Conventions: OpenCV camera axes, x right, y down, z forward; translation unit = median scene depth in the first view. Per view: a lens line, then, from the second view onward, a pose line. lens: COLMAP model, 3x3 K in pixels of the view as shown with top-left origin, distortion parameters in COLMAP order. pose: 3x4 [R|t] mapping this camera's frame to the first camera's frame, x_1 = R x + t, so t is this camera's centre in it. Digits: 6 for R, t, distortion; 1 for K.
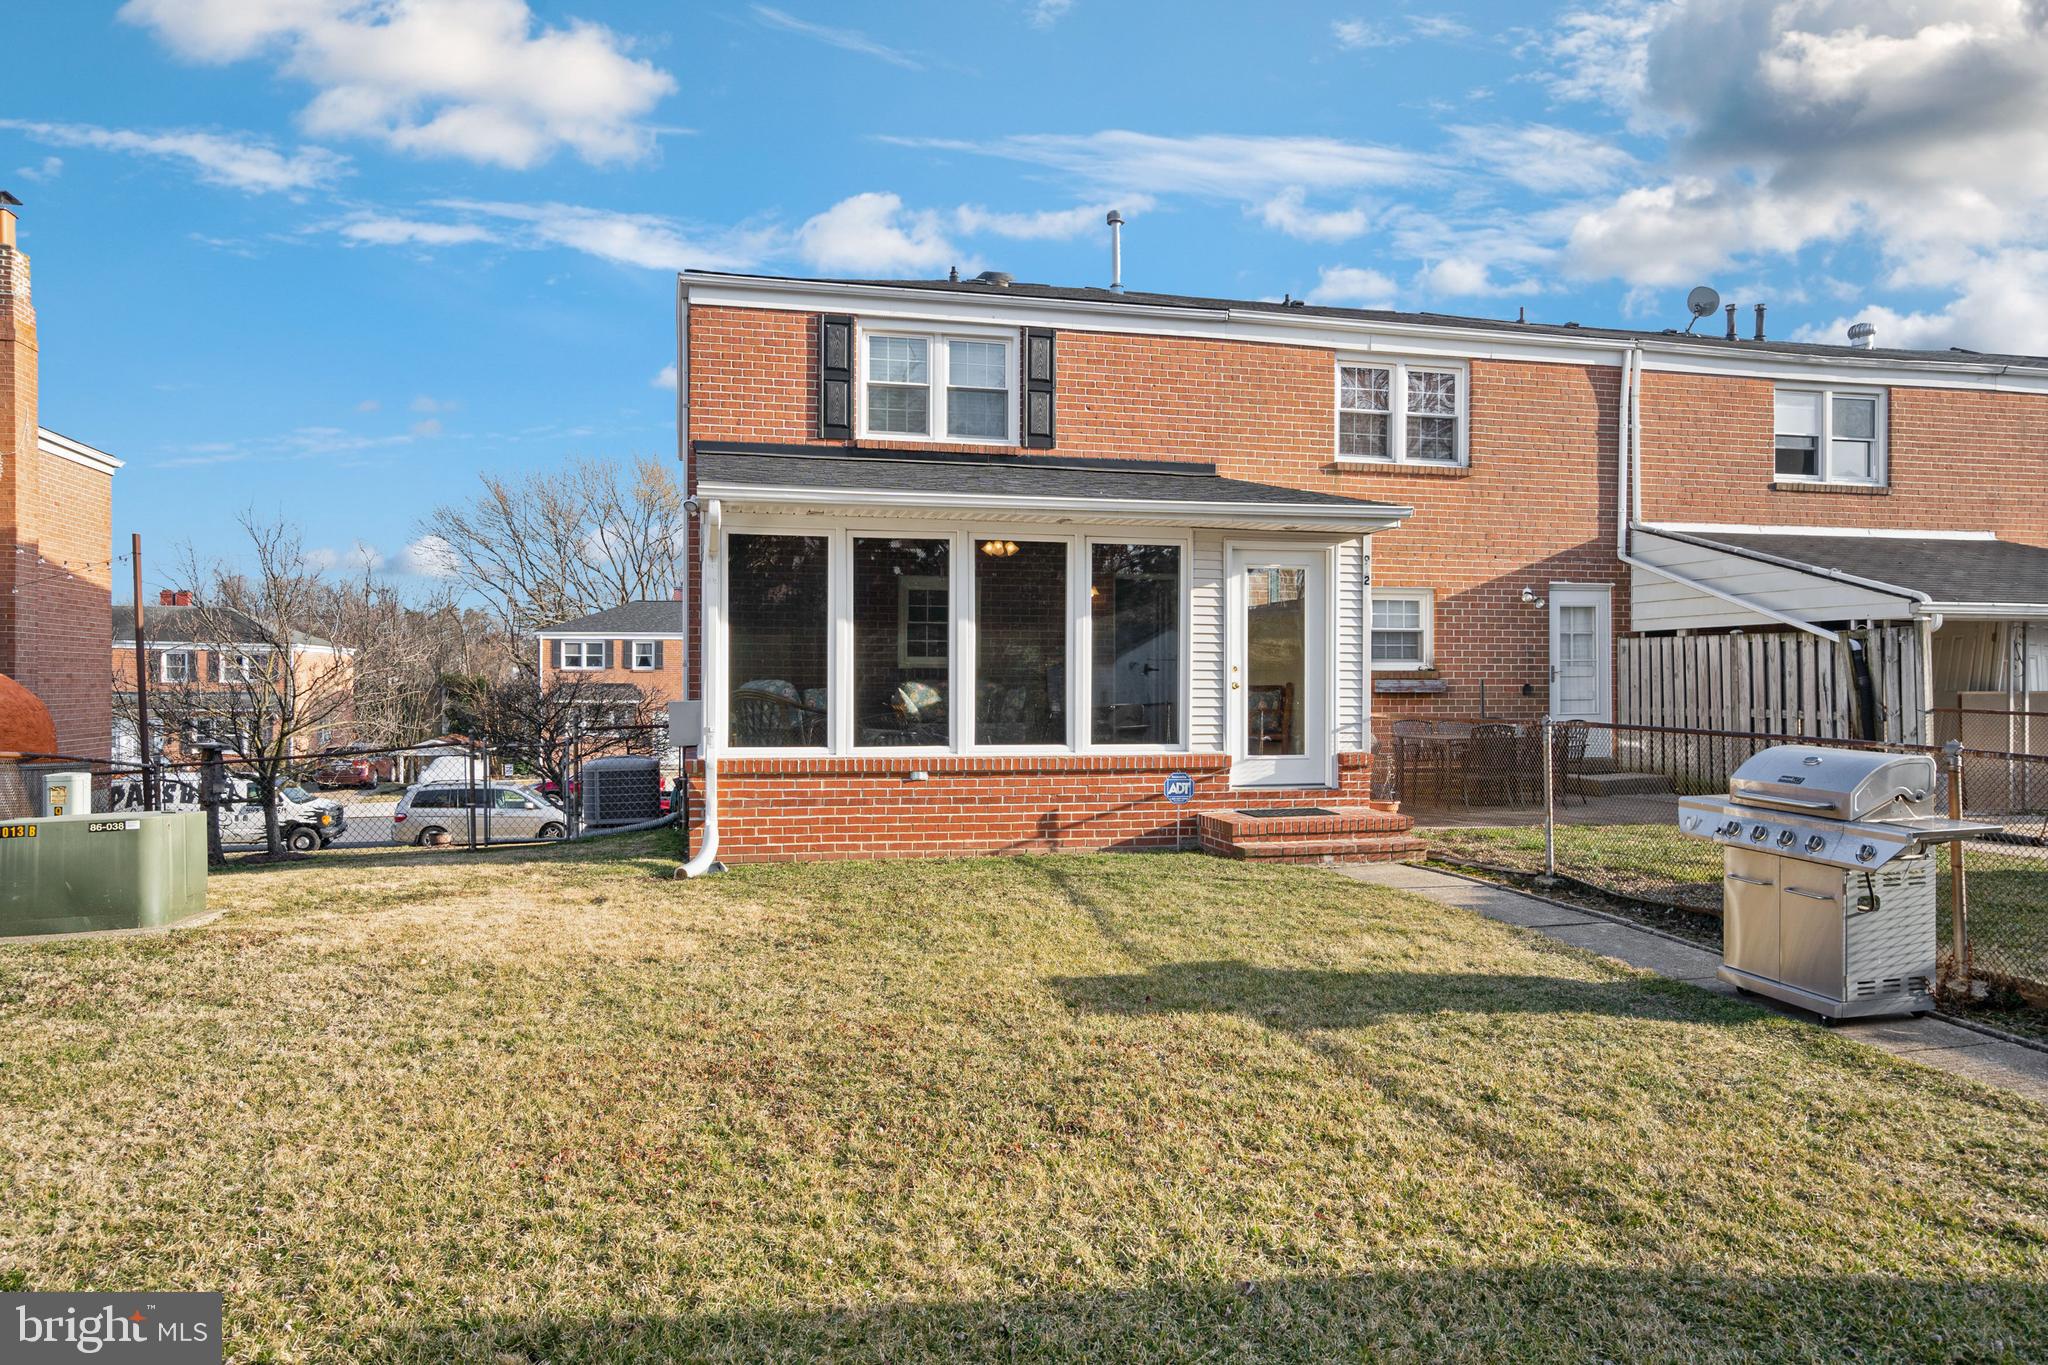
lens RADIAL K [[1351.8, 0, 1024.0], [0, 1351.8, 682.5], [0, 0, 1]] dist [-0.002640, 0.000293]
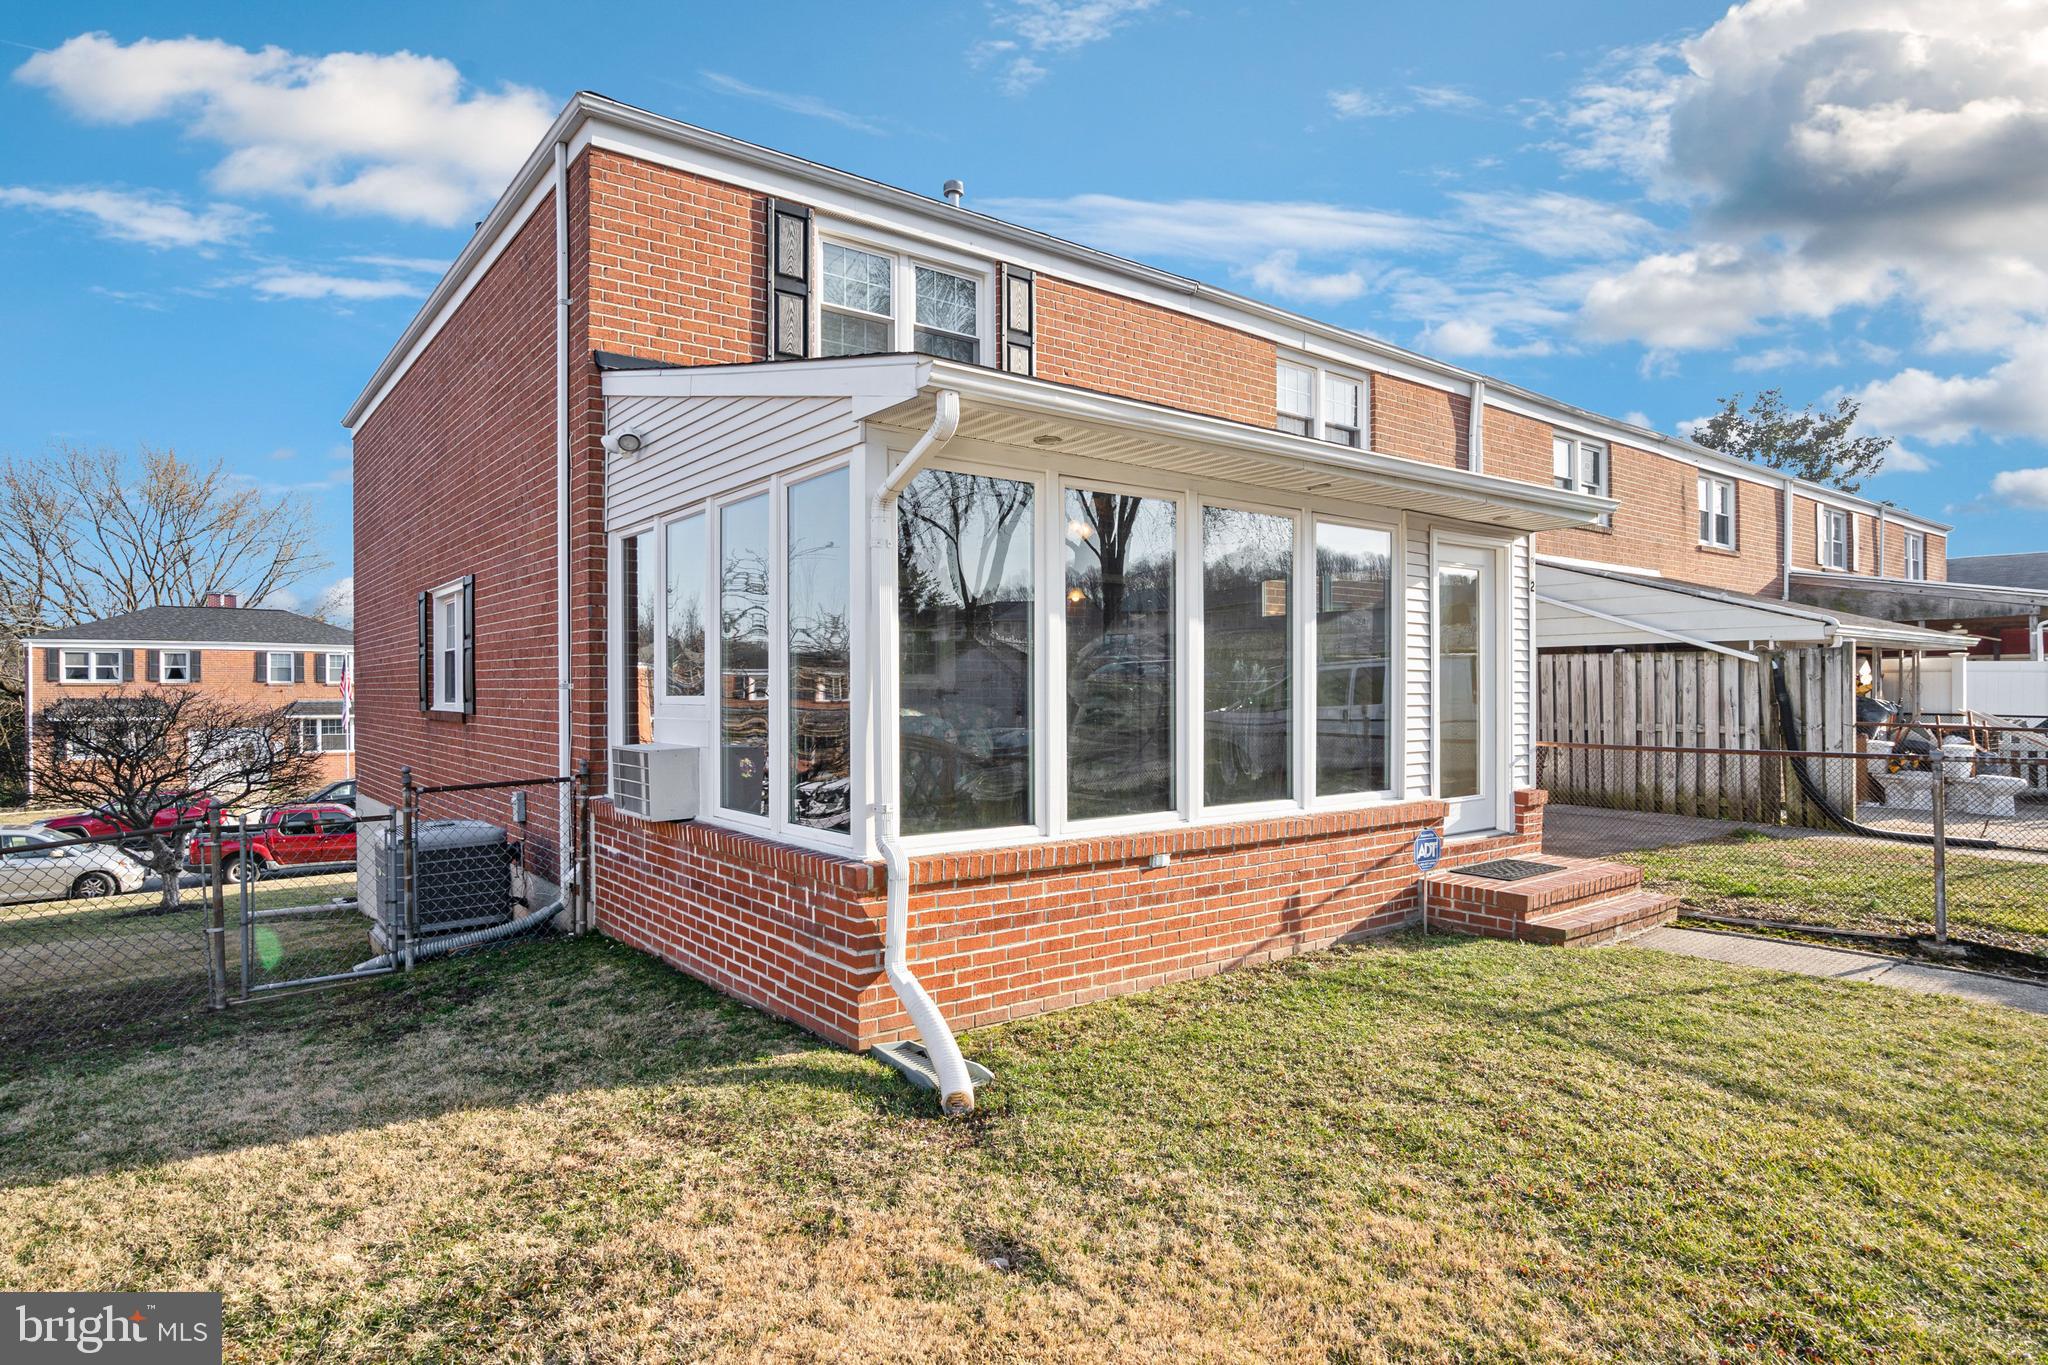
lens RADIAL K [[1130.3, 0, 1023.6], [0, 1130.3, 694.8], [0, 0, 1]] dist [-0.028722, 0.000868]
pose [[0.913240, -0.007905, 0.407345, -0.277223], [0.005869, 0.999963, 0.006248, -0.011542], [-0.407380, -0.003315, 0.913253, 0.406946]]
